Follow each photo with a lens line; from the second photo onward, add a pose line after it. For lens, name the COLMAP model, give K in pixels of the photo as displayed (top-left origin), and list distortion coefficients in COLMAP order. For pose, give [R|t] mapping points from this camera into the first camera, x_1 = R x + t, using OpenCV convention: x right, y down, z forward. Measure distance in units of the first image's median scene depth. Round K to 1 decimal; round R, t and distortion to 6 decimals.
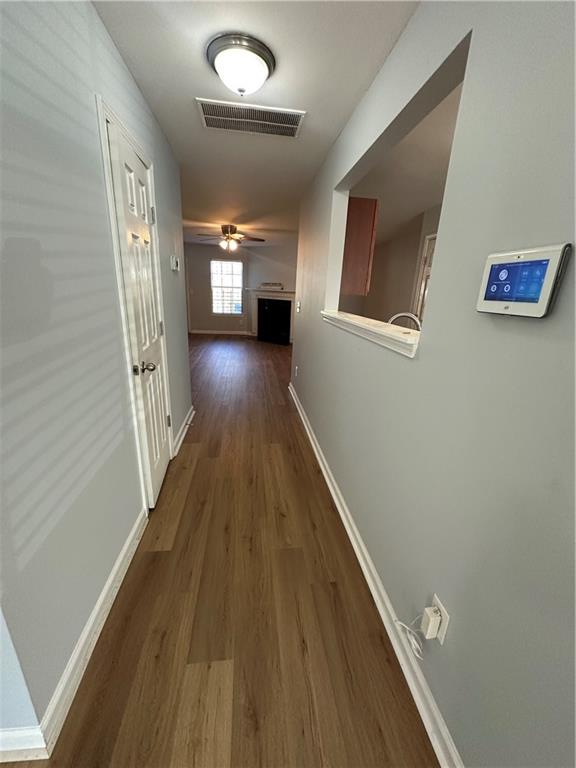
lens RADIAL K [[304.3, 0, 288.4], [0, 304.3, 383.5], [0, 0, 1]] dist [-0.000716, 0.000489]
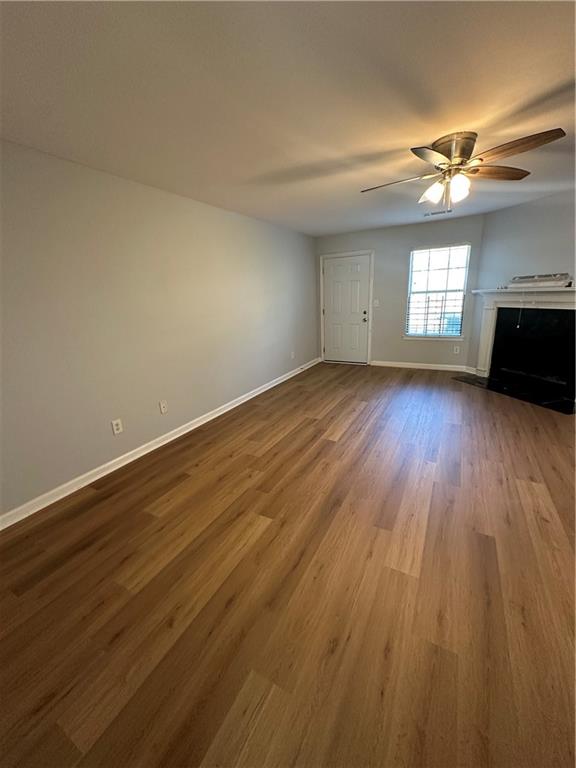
lens RADIAL K [[304.3, 0, 288.8], [0, 304.3, 385.9], [0, 0, 1]] dist [-0.000716, 0.000489]
pose [[0.804027, 0.087298, -0.588149, -0.067448], [-0.090064, 0.995631, 0.024659, -0.121762], [0.587732, 0.033145, 0.808376, 0.355452]]
